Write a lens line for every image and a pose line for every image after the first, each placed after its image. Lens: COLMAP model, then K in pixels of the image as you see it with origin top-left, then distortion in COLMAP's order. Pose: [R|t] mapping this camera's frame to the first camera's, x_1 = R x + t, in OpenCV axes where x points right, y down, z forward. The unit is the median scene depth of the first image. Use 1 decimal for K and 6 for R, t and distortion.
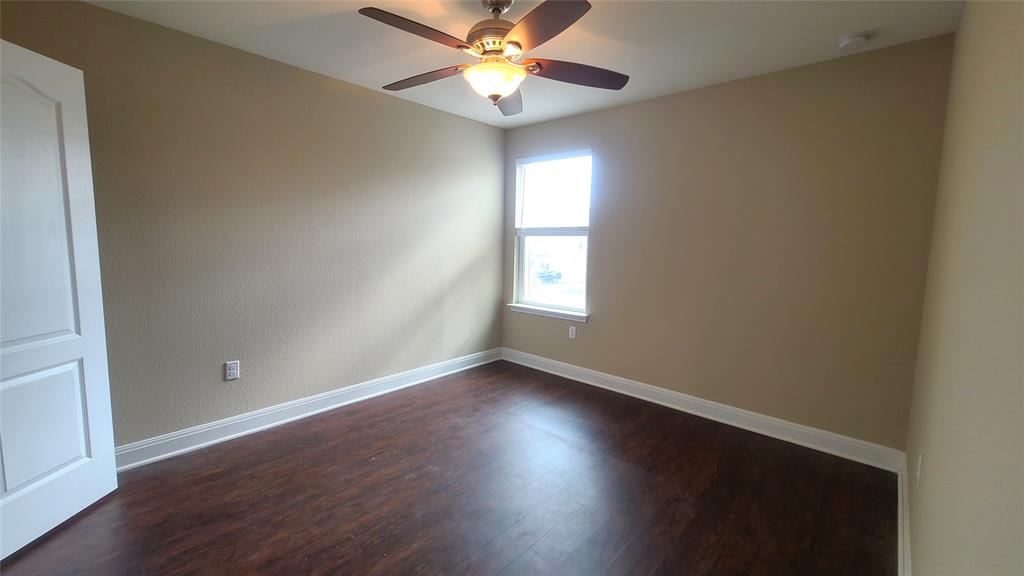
lens RADIAL K [[441.5, 0, 509.2], [0, 441.5, 283.6], [0, 0, 1]] dist [-0.000682, 0.000043]
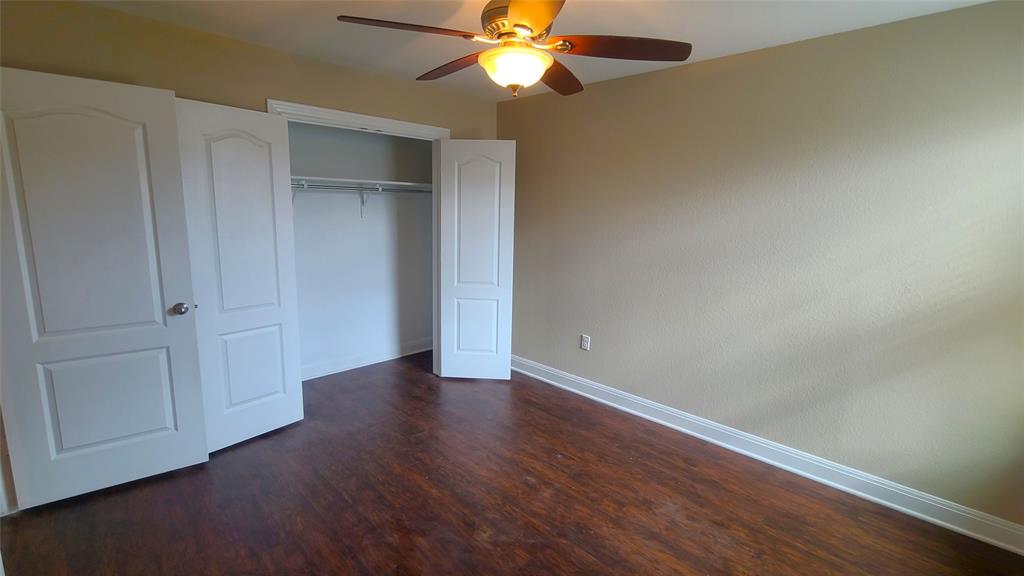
lens RADIAL K [[441.5, 0, 509.2], [0, 441.5, 283.6], [0, 0, 1]] dist [-0.000682, 0.000043]
pose [[-0.045901, 0.143012, -0.988656, 0.752872], [-0.137456, 0.979381, 0.148052, -0.156727], [0.989444, 0.142693, -0.025297, 0.960577]]
